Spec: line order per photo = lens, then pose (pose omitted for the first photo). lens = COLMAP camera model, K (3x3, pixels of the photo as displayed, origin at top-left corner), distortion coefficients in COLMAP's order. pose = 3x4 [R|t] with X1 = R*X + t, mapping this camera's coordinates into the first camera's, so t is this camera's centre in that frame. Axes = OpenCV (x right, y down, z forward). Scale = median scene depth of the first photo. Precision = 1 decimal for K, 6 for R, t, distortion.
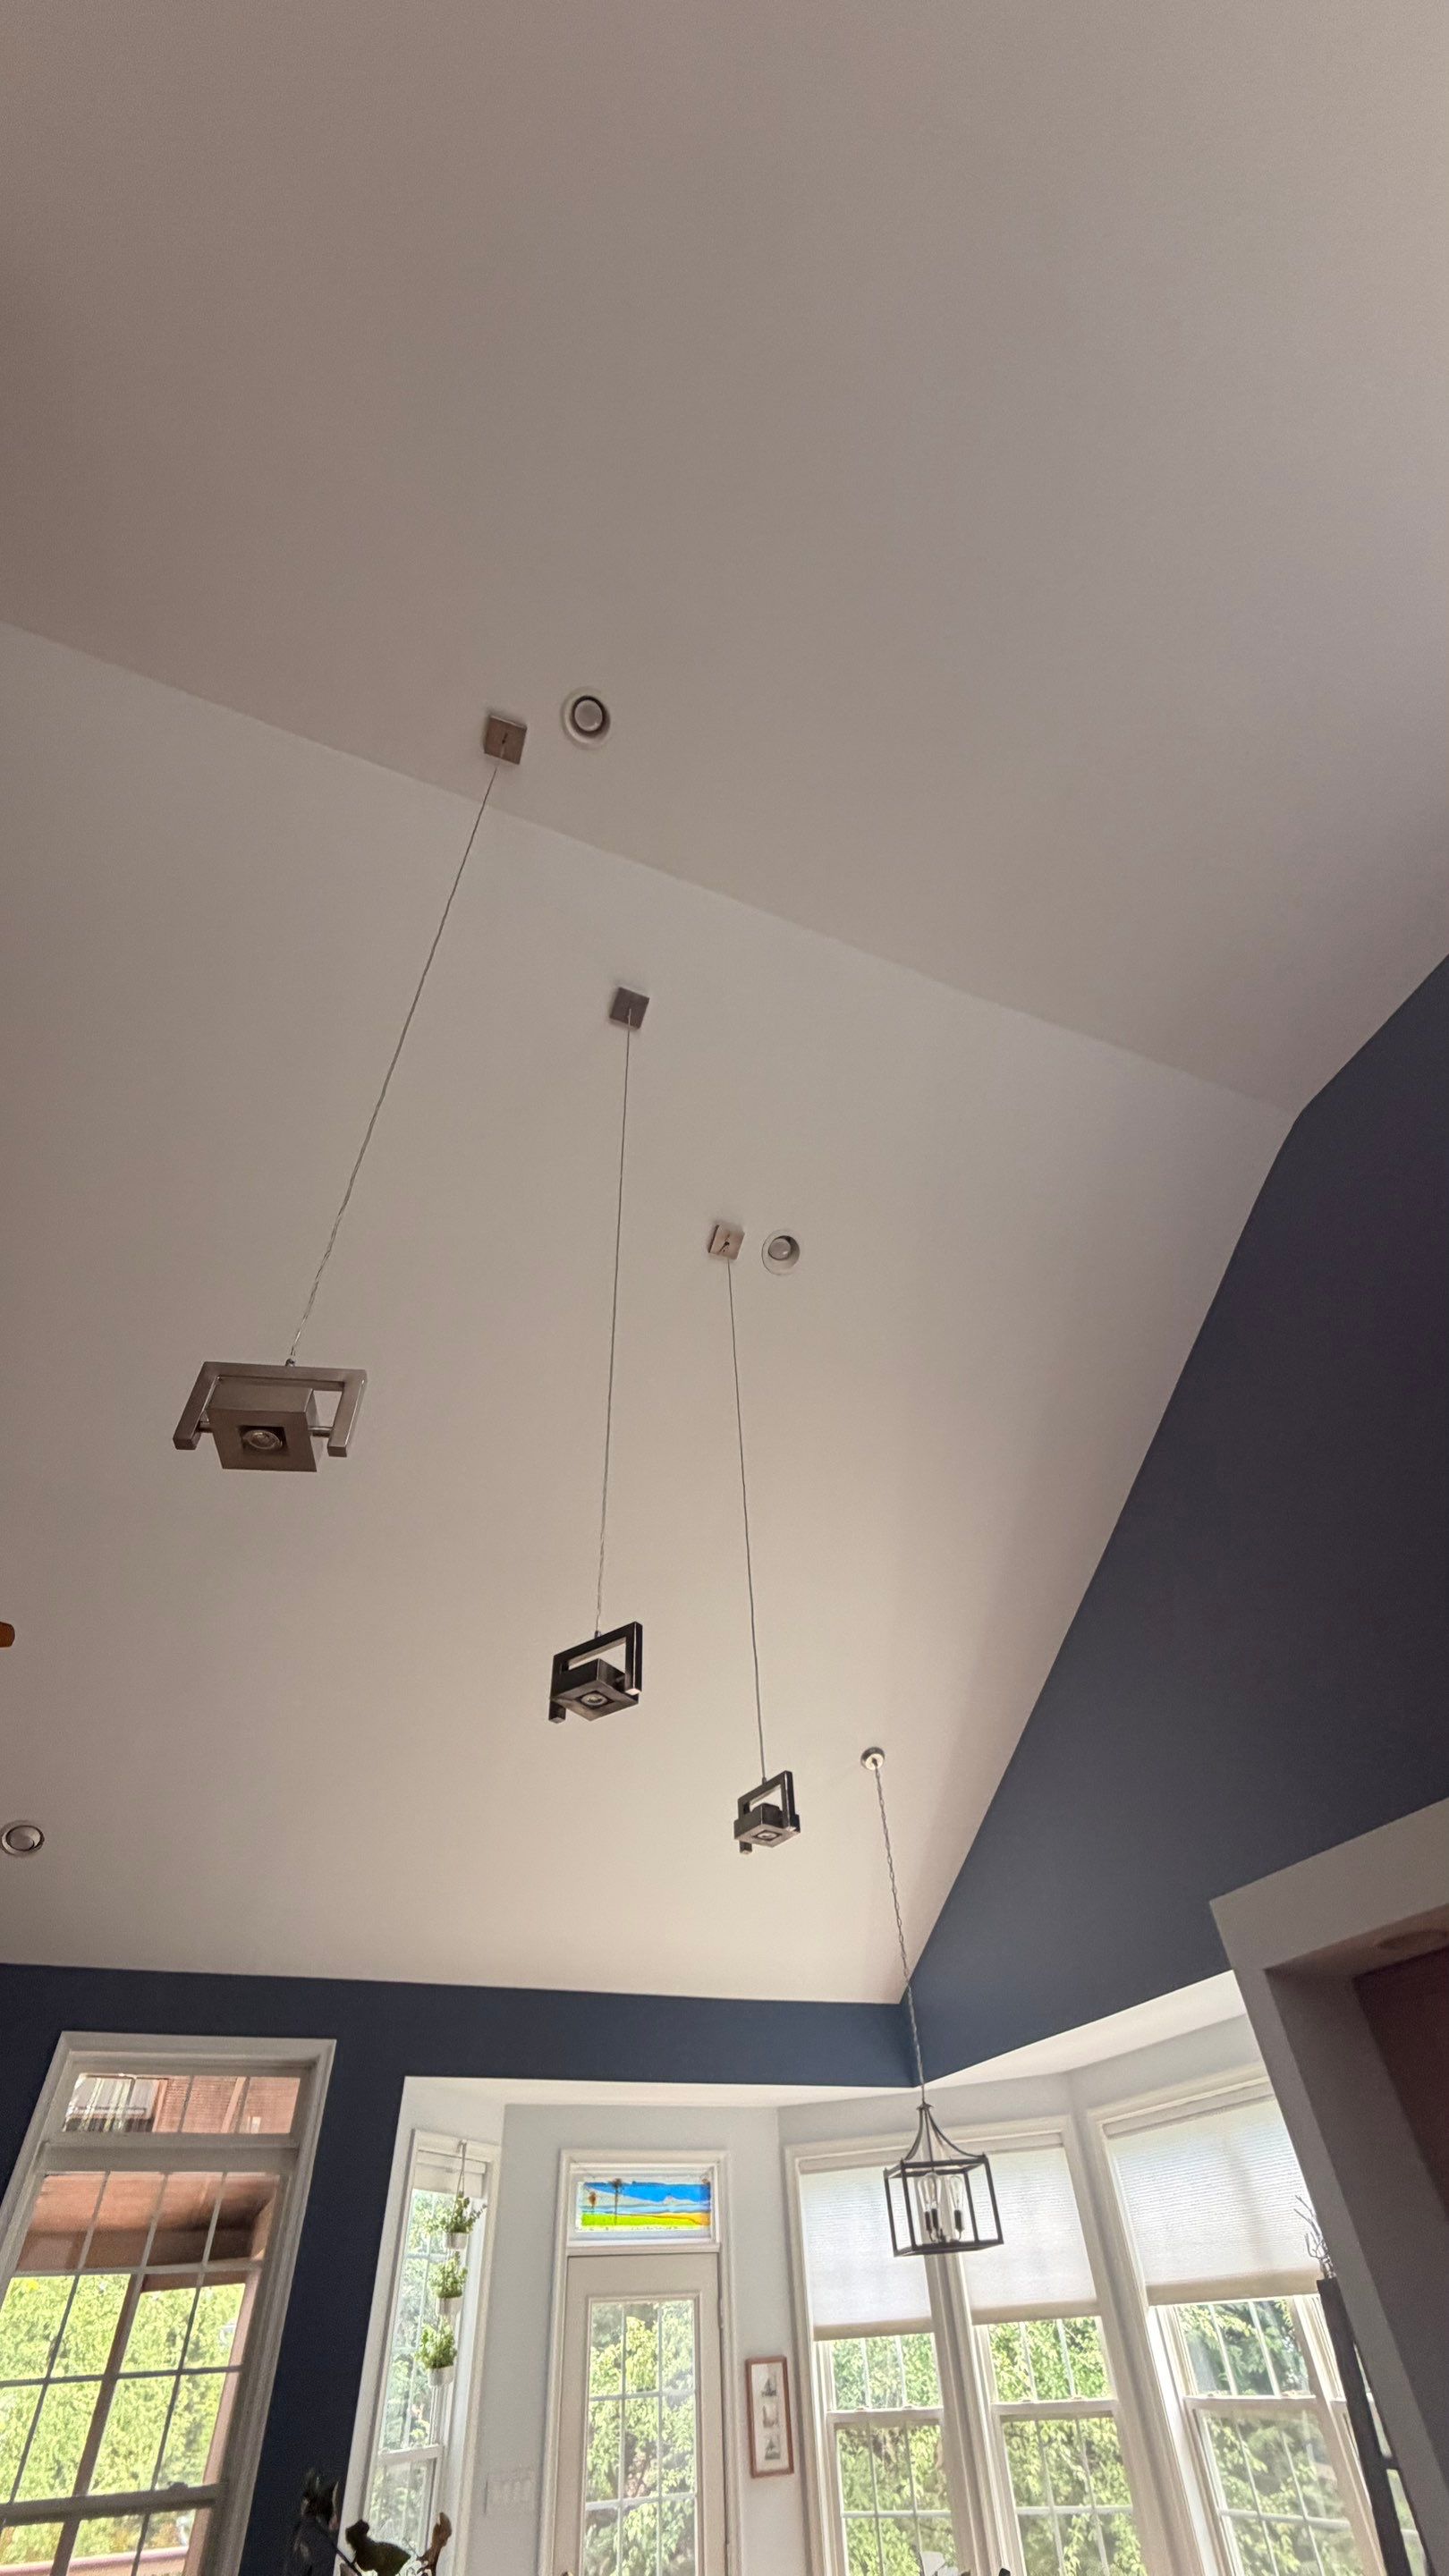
lens RADIAL K [[1033.5, 0, 730.2], [0, 1033.5, 1280.6], [0, 0, 1]] dist [0.001481, 0.000186]
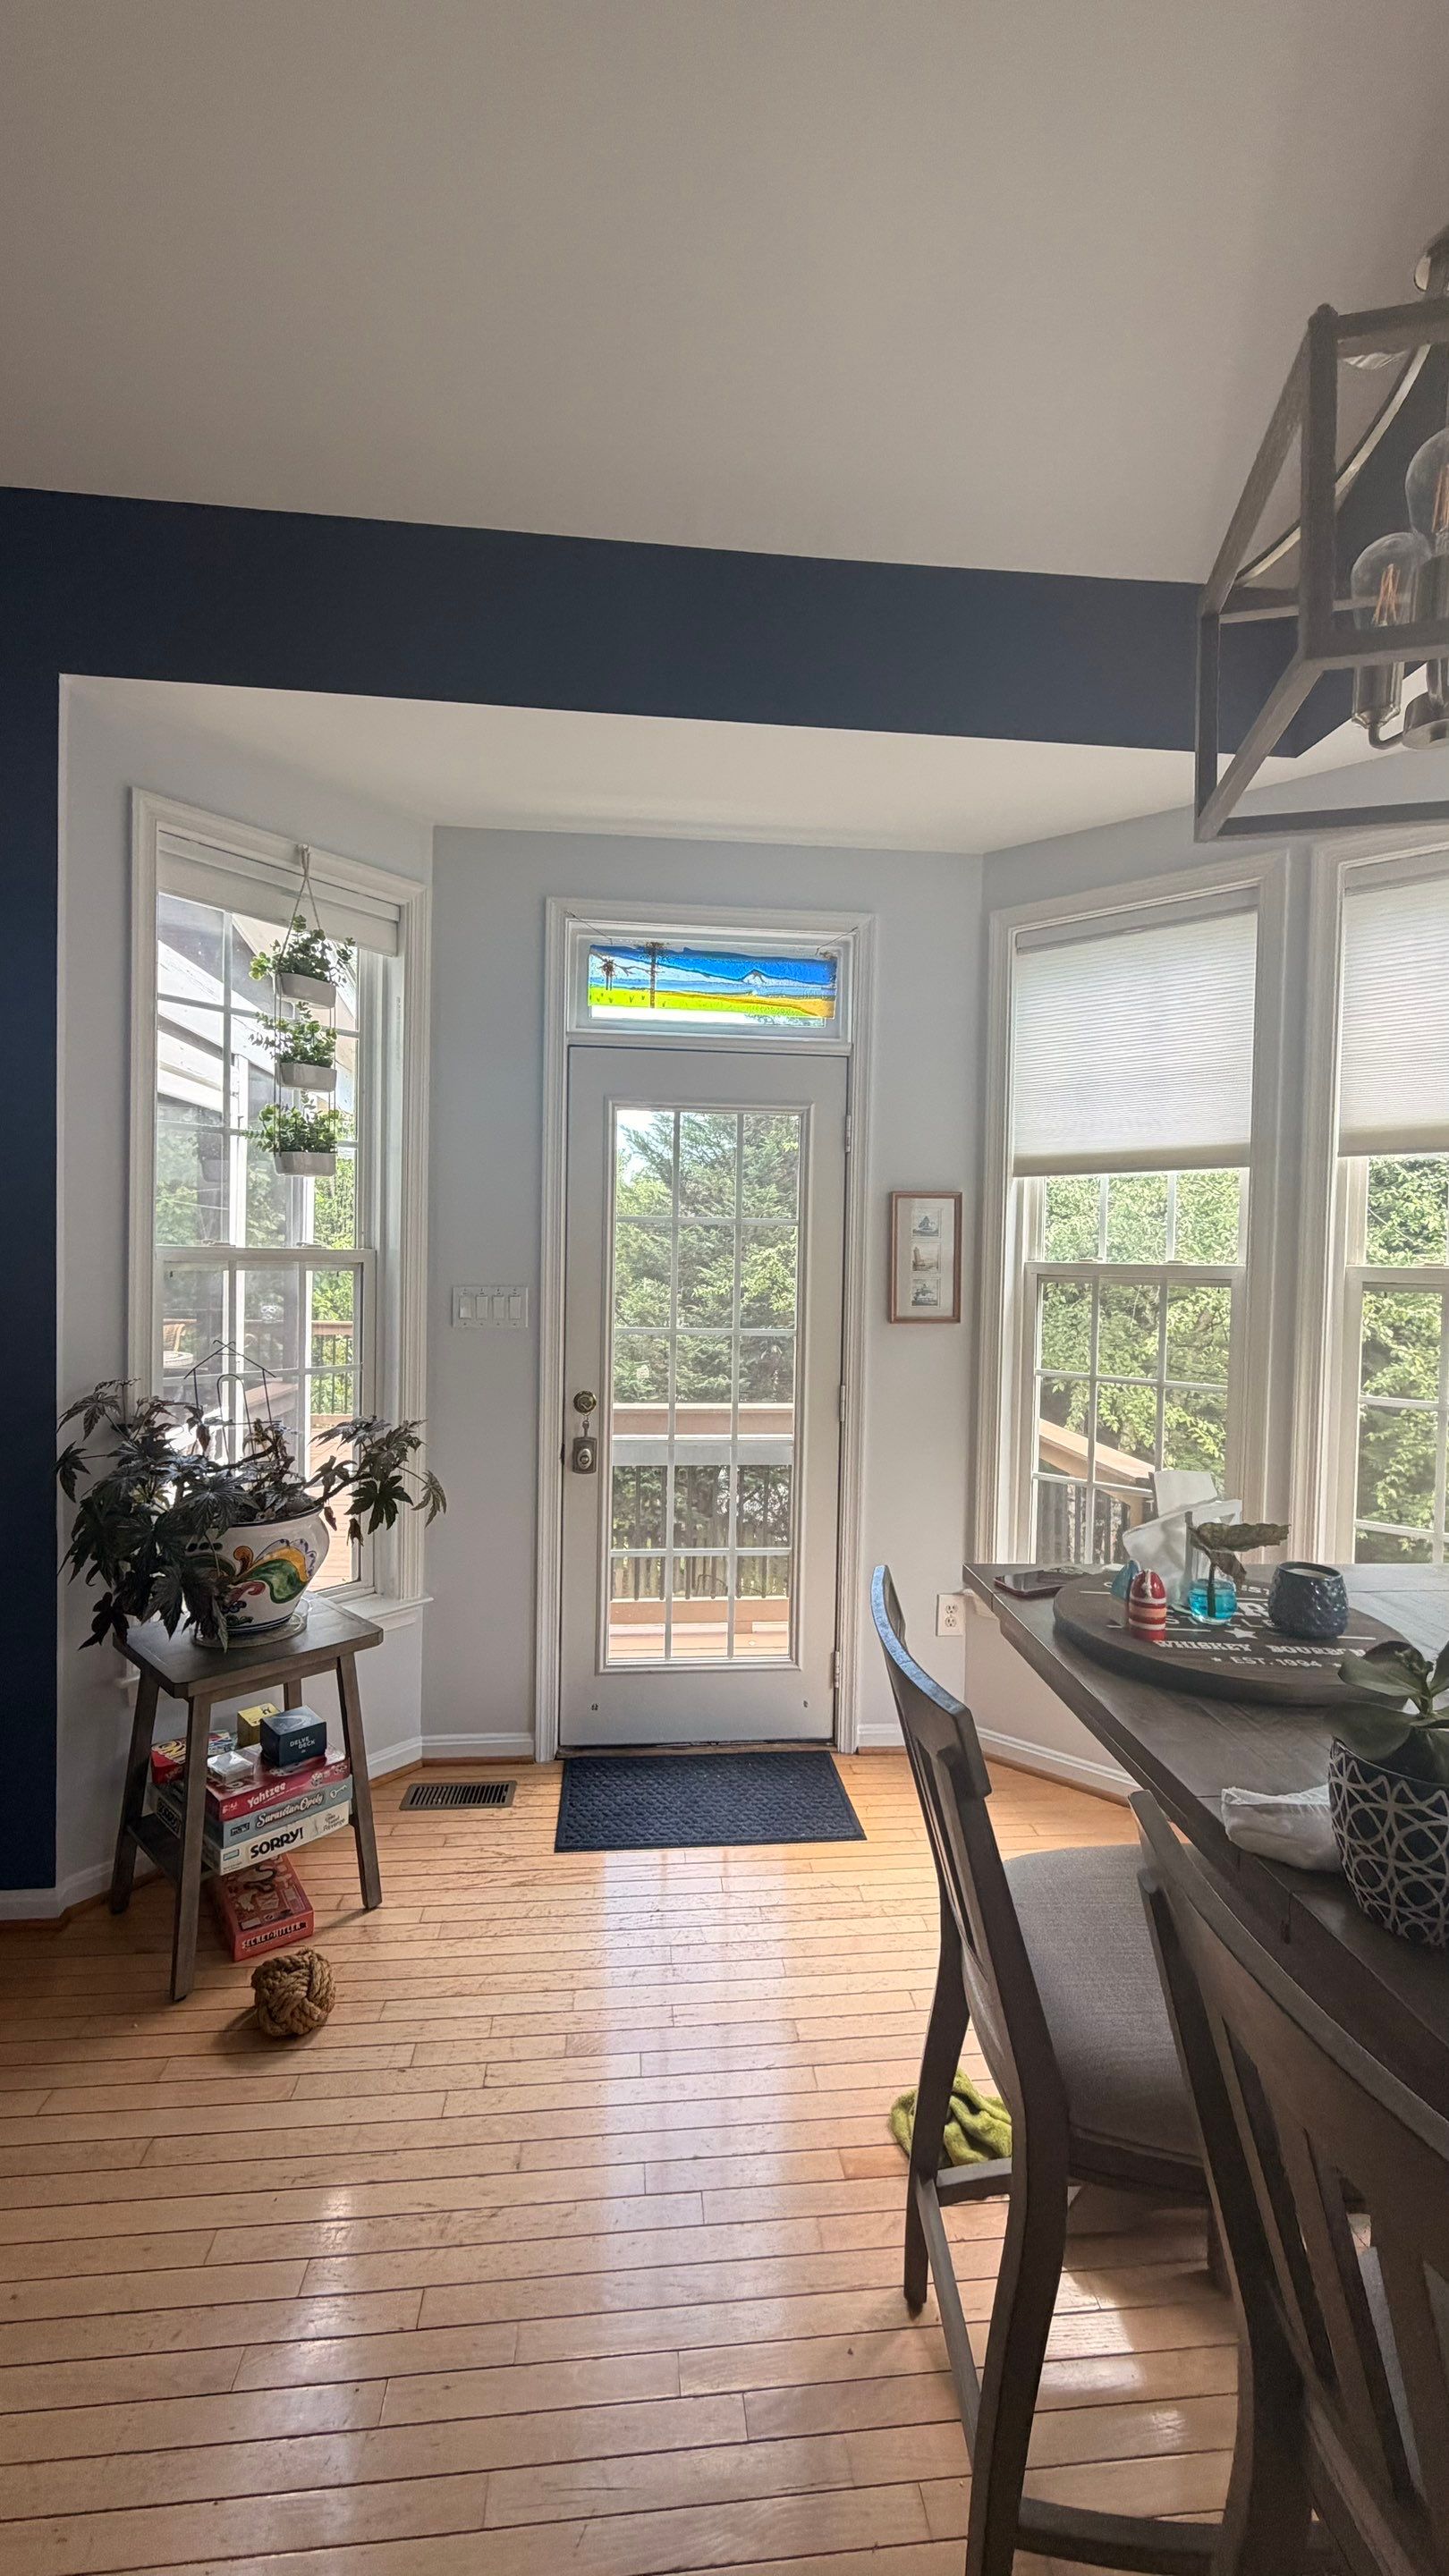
lens RADIAL K [[1033.5, 0, 730.2], [0, 1033.5, 1280.6], [0, 0, 1]] dist [0.001481, 0.000186]
pose [[0.952462, 0.068368, -0.296888, 0.107076], [0.171739, 0.684418, 0.708574, 0.645685], [0.251639, -0.725877, 0.640141, 0.564387]]
